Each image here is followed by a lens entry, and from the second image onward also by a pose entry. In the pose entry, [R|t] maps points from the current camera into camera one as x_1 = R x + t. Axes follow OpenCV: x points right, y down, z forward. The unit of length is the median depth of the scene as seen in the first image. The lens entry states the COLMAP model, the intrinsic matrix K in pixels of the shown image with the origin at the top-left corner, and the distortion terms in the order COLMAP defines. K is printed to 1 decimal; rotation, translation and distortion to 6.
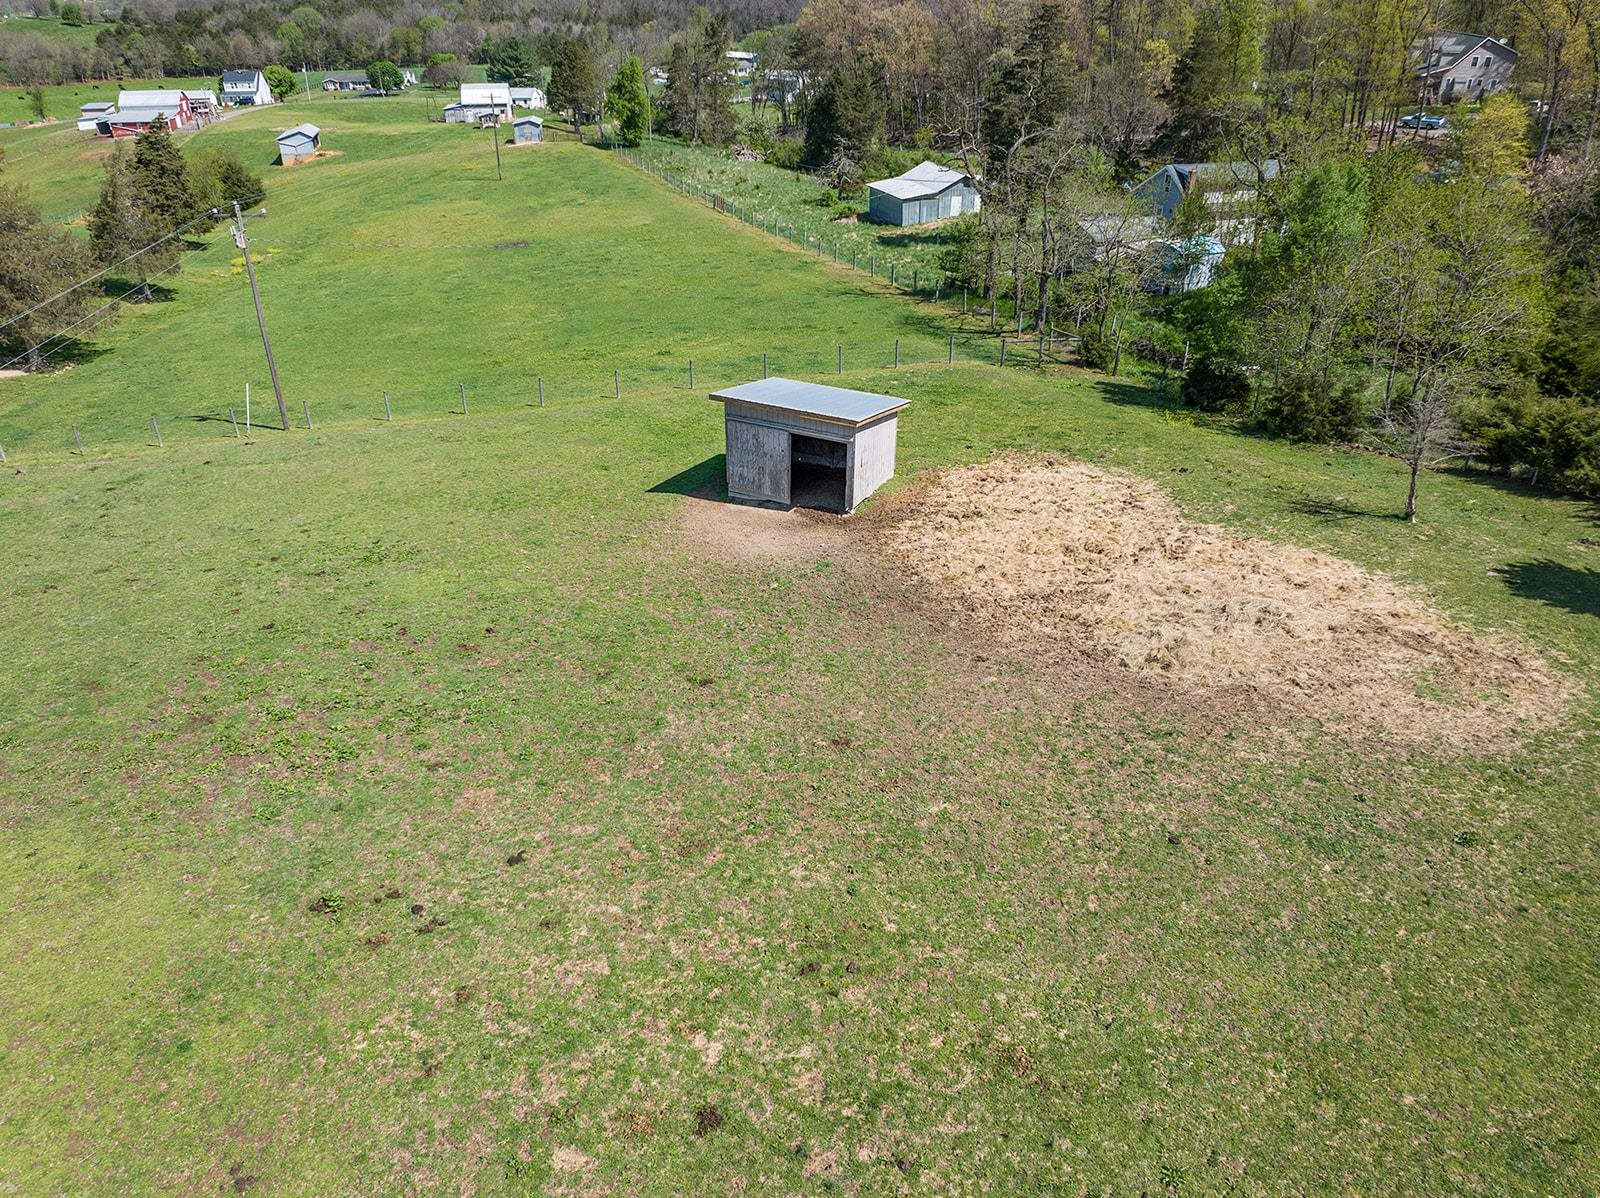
lens RADIAL K [[1102.9, 0, 800.0], [0, 1102.9, 599.0], [0, 0, 1]] dist [-0.035768, 0.004012]
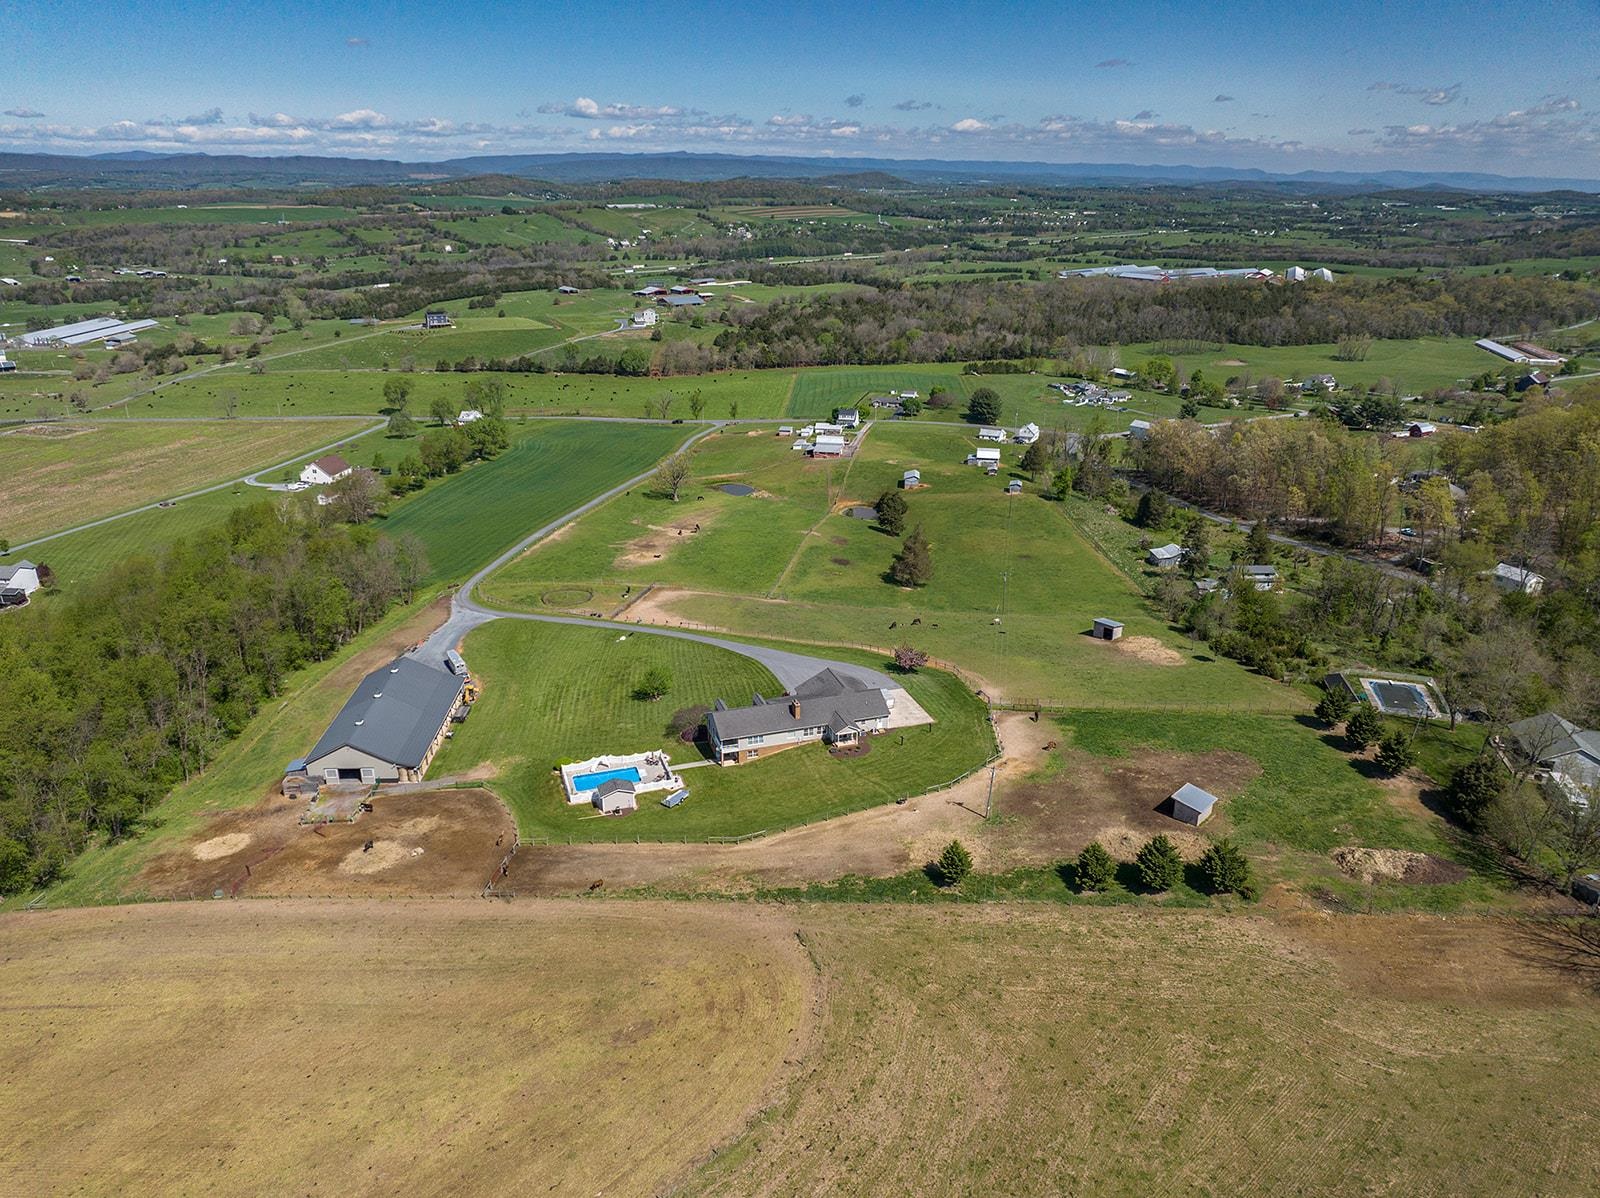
lens RADIAL K [[1102.9, 0, 800.0], [0, 1102.9, 599.0], [0, 0, 1]] dist [-0.035768, 0.004012]
pose [[0.945166, 0.114152, -0.305991, 0.119475], [-0.162803, 0.976898, -0.138440, 0.403284], [0.283119, 0.180665, 0.941915, -2.597510]]
